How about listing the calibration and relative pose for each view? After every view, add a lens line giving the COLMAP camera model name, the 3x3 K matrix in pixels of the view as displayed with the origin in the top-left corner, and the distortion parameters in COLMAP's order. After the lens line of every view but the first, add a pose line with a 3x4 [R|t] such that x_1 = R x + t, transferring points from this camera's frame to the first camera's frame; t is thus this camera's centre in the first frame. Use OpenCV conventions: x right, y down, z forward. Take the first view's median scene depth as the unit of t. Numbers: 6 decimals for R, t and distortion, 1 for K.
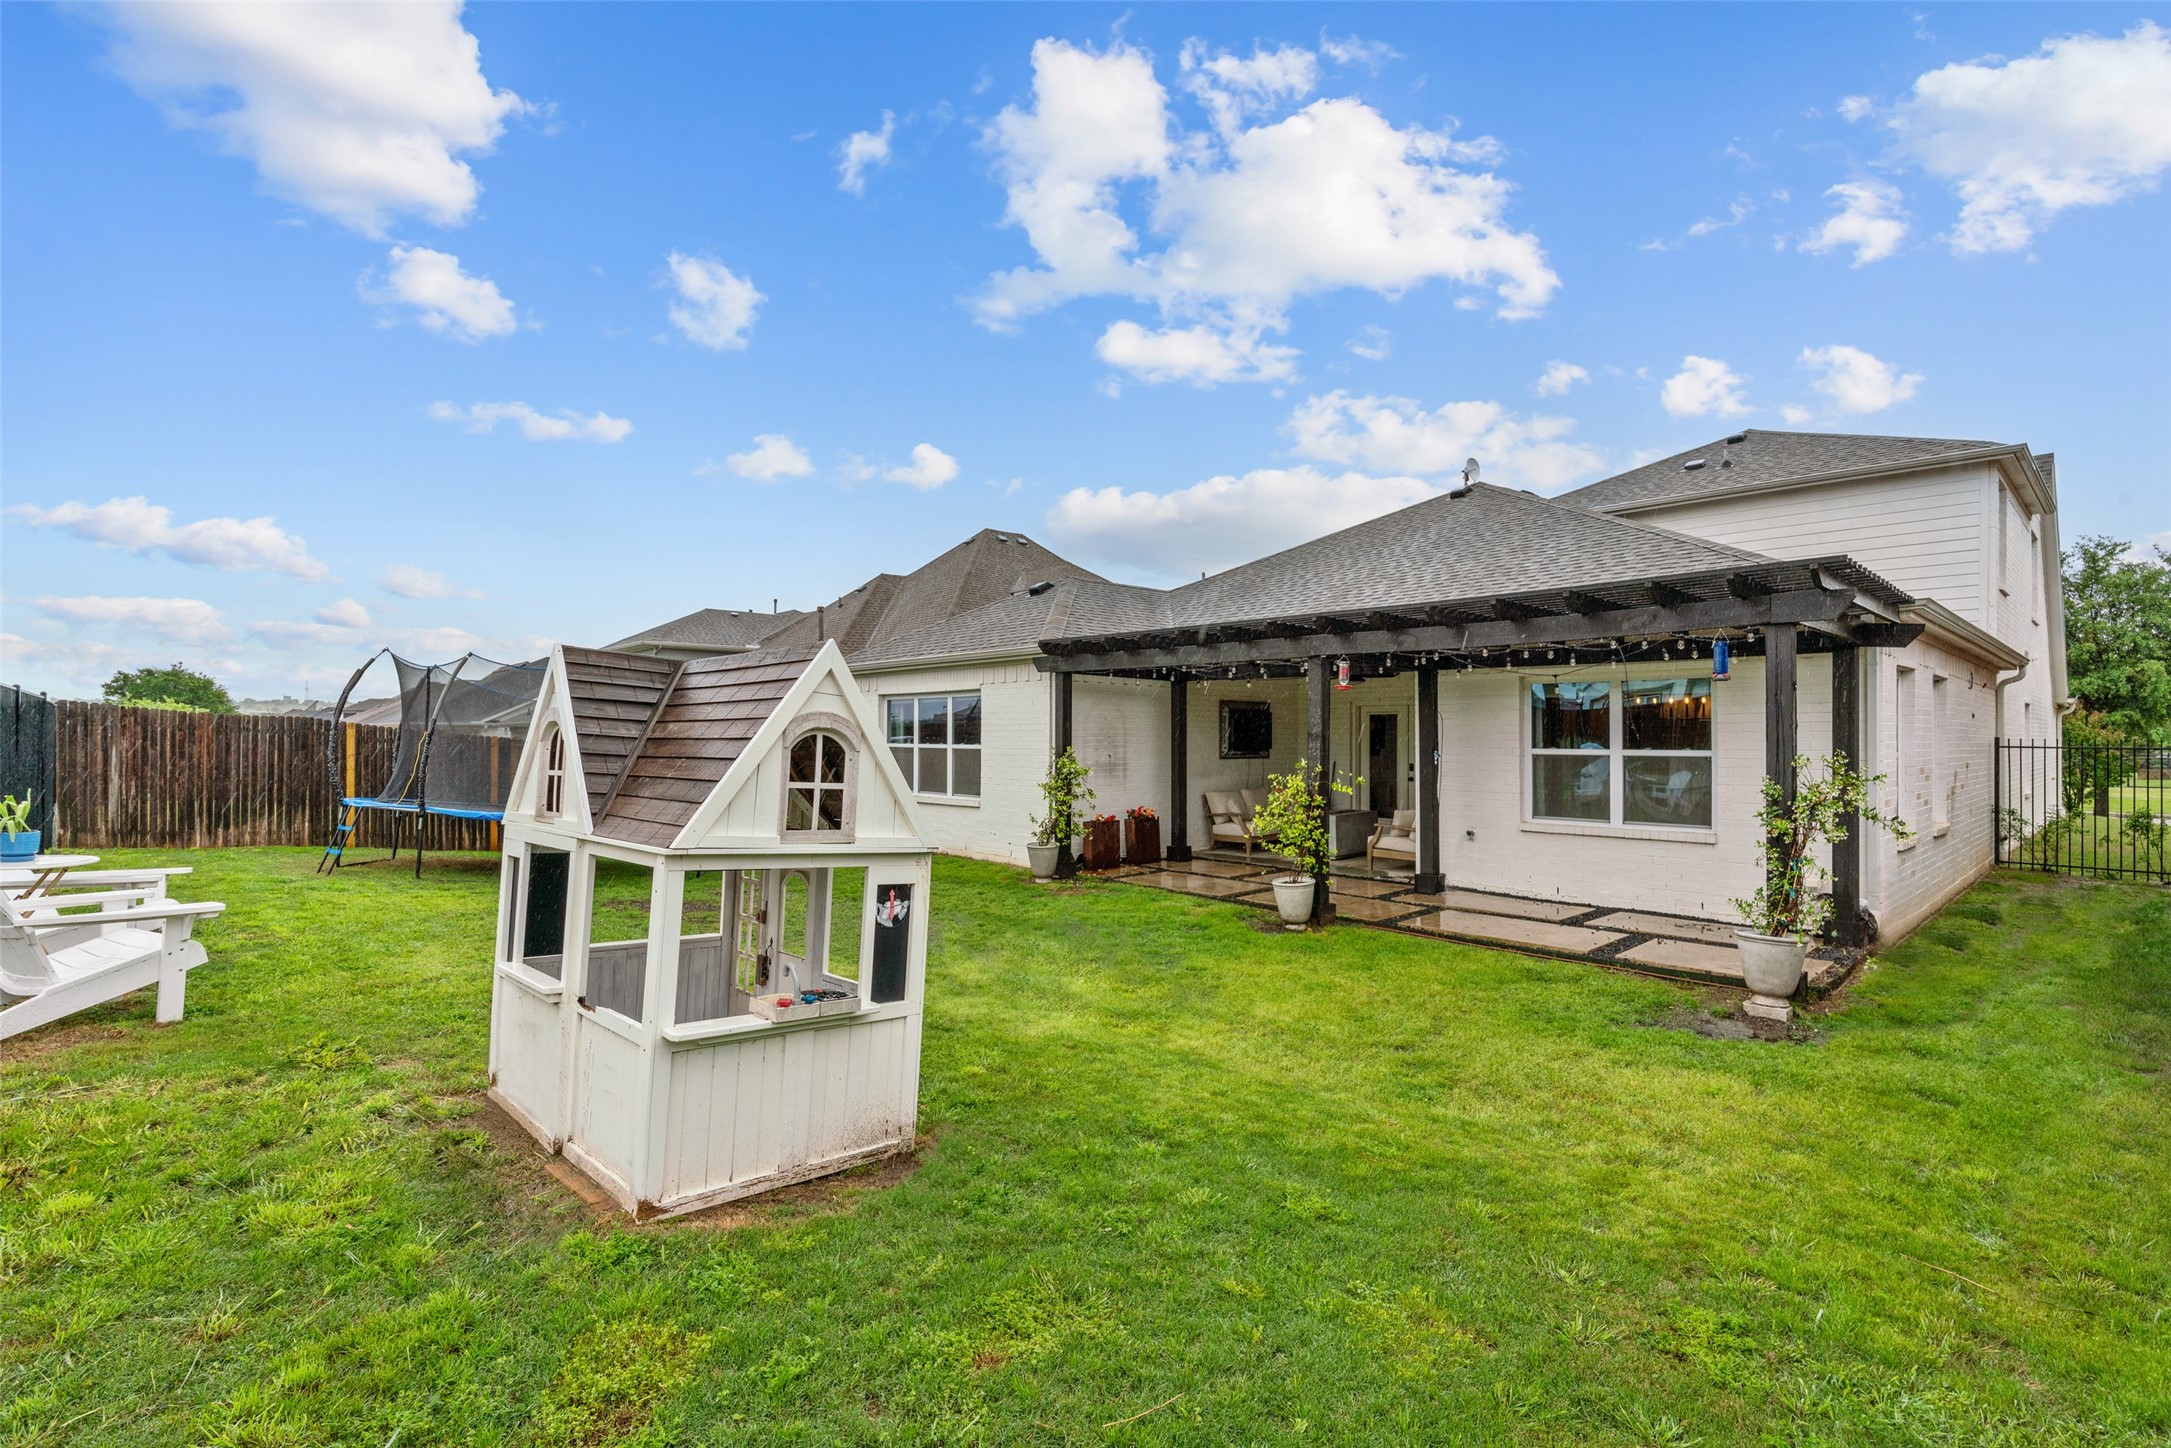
lens RADIAL K [[988.8, 0, 1085.5], [0, 988.8, 724.0], [0, 0, 1]] dist [-0.012103, 0.000056]
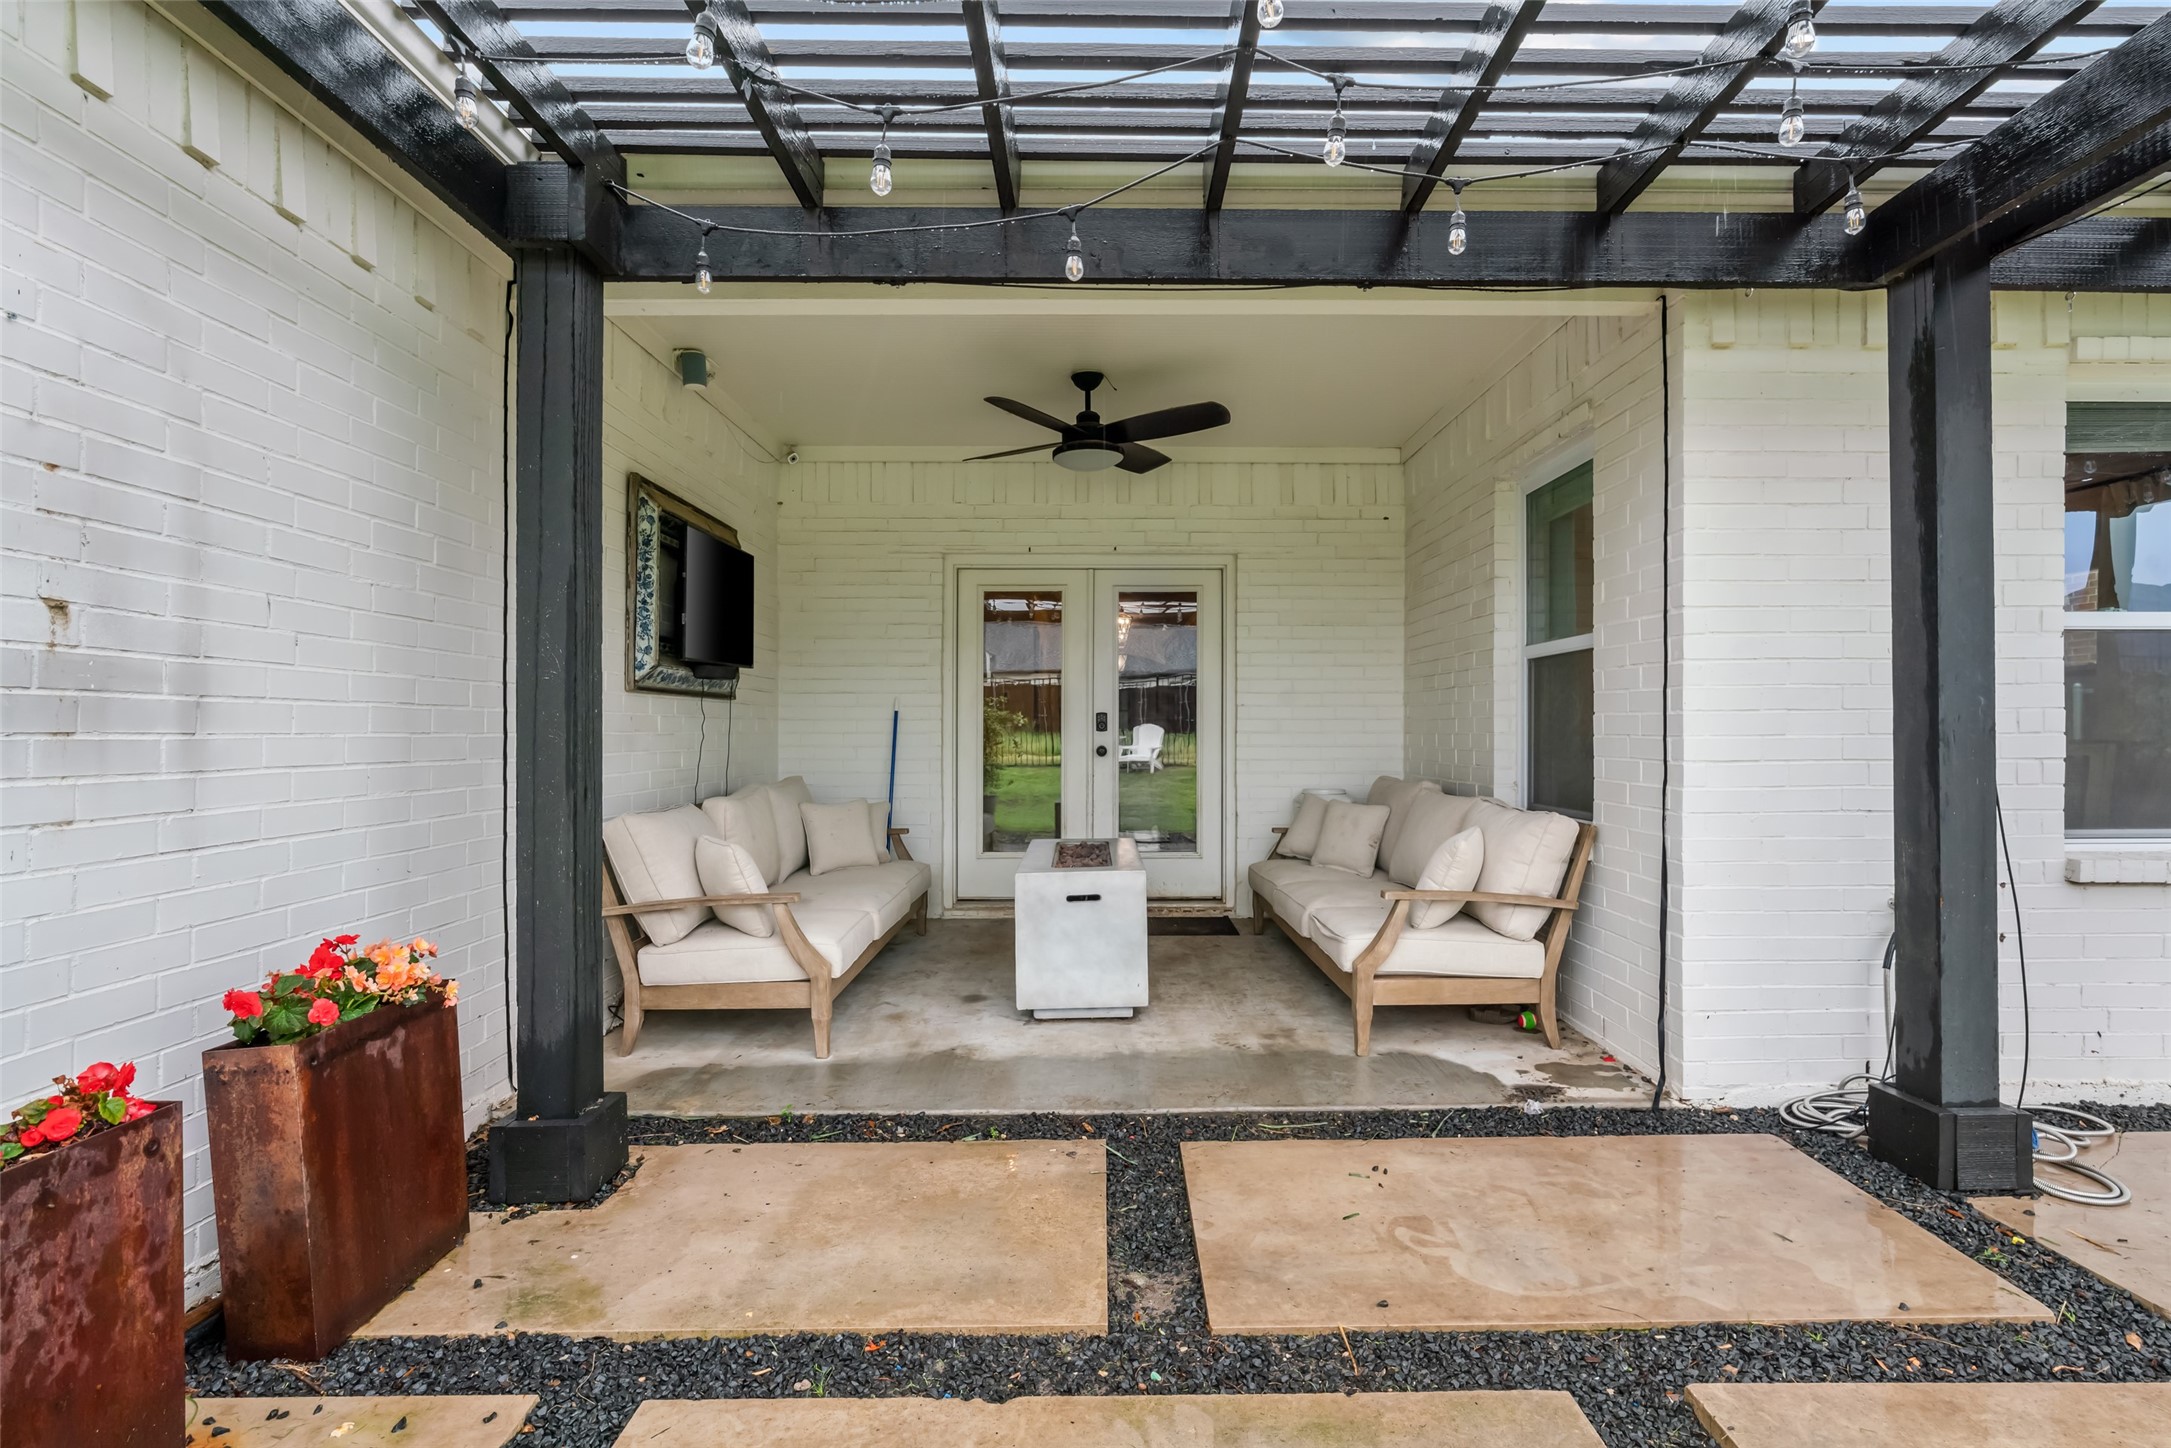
lens RADIAL K [[988.8, 0, 1085.5], [0, 988.8, 724.0], [0, 0, 1]] dist [-0.012103, 0.000056]
pose [[0.683312, -0.007374, 0.730089, 0.027136], [0.002108, 0.999965, 0.008127, 0.053523], [-0.730124, -0.004014, 0.683303, 0.923143]]
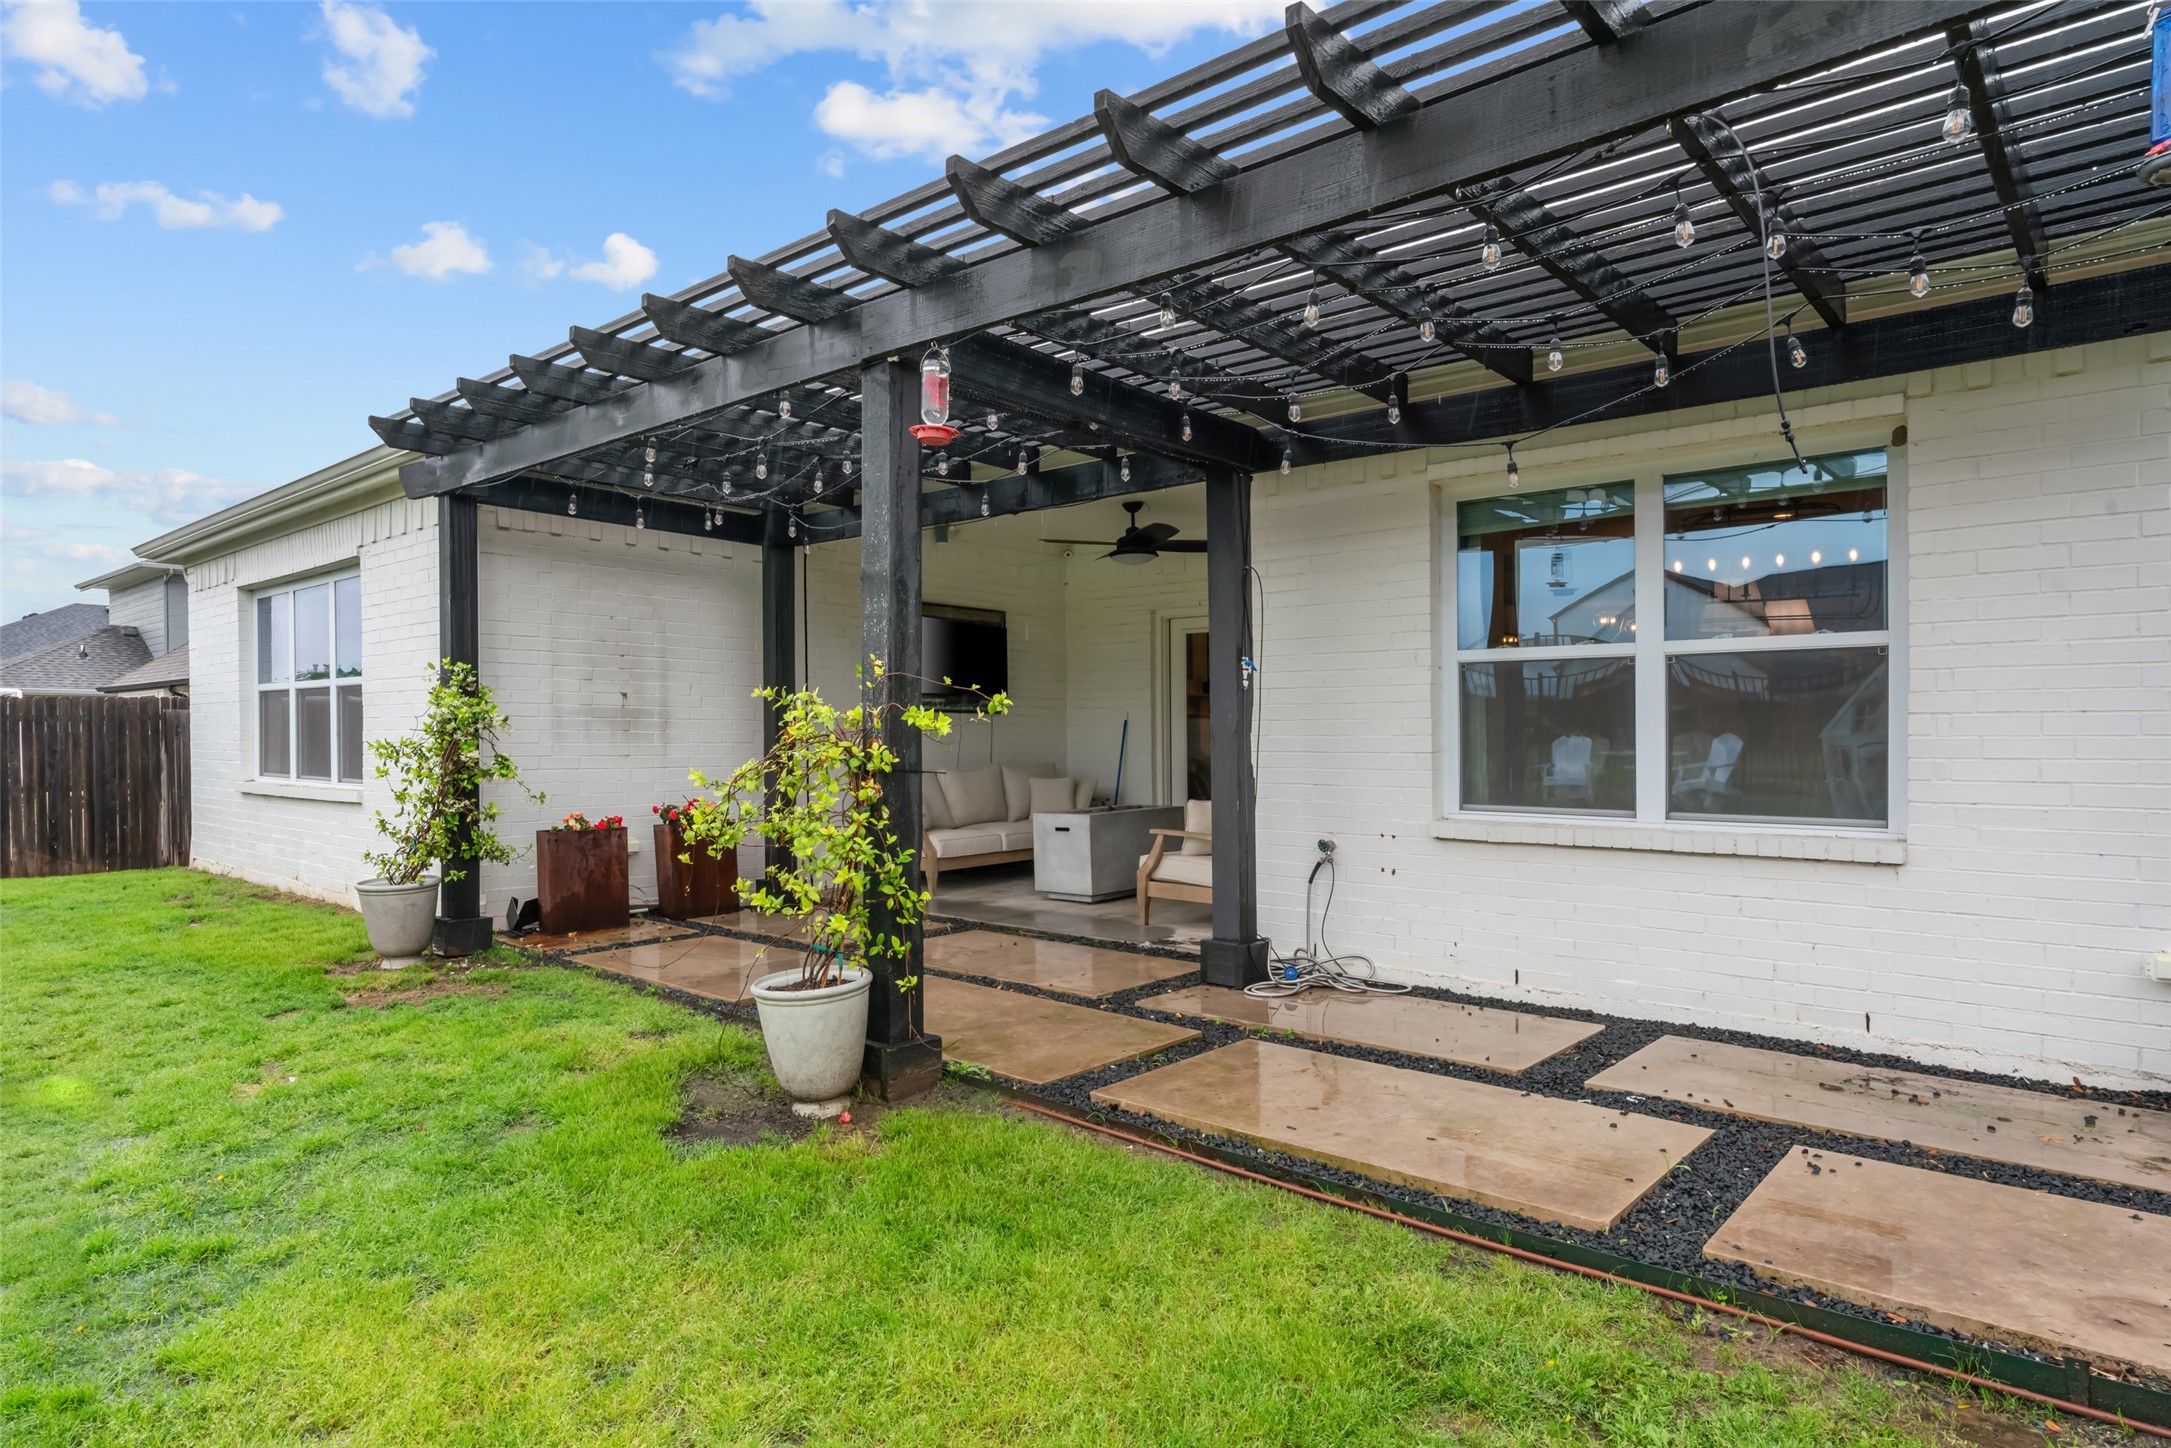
lens RADIAL K [[1208.8, 0, 1085.5], [0, 1208.8, 724.0], [0, 0, 1]] dist [-0.065438, 0.000085]
pose [[0.993974, -0.002344, 0.109594, 0.212309], [0.002646, 0.999993, -0.002611, 0.054819], [-0.109587, 0.002885, 0.993973, 0.450255]]
